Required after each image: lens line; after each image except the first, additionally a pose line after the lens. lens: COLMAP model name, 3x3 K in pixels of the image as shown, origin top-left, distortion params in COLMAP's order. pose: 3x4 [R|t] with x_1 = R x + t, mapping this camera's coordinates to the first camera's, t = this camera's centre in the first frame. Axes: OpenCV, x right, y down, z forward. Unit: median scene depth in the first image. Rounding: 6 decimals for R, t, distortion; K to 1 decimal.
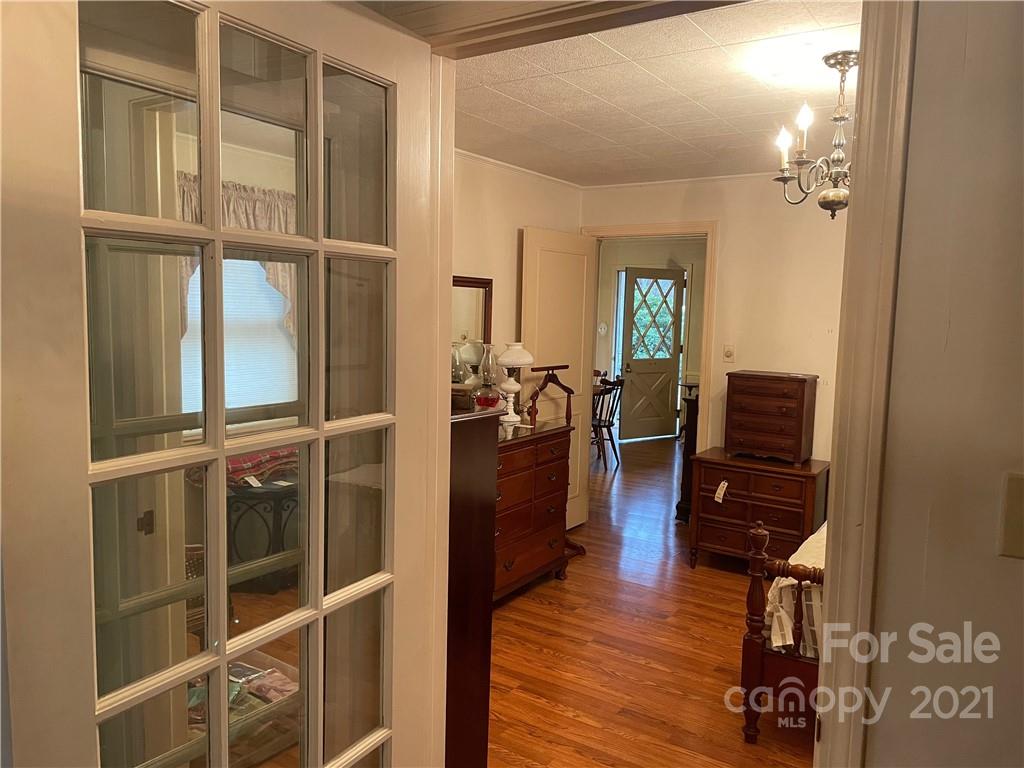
lens RADIAL K [[772.7, 0, 506.7], [0, 772.7, 376.0], [0, 0, 1]] dist [0.085018, -0.104897]
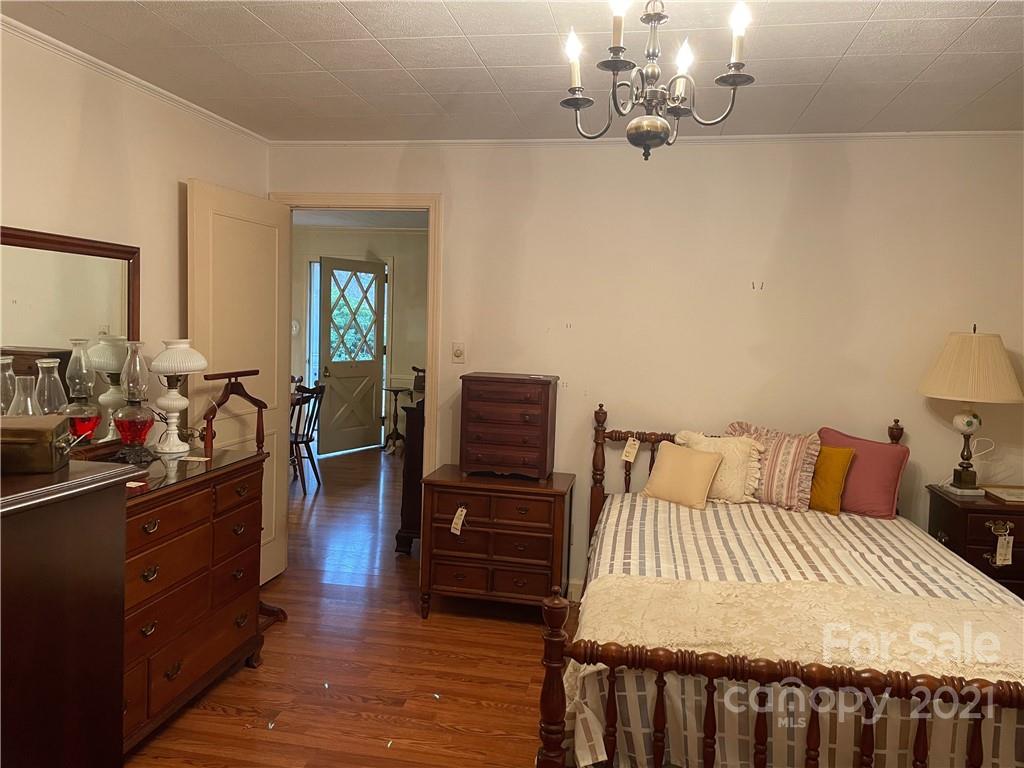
lens RADIAL K [[772.7, 0, 506.7], [0, 772.7, 376.0], [0, 0, 1]] dist [0.085018, -0.104897]
pose [[0.921806, -0.022537, 0.386996, 0.009901], [0.024110, 0.999709, 0.000790, -0.003163], [-0.386901, 0.008602, 0.922081, 0.219826]]
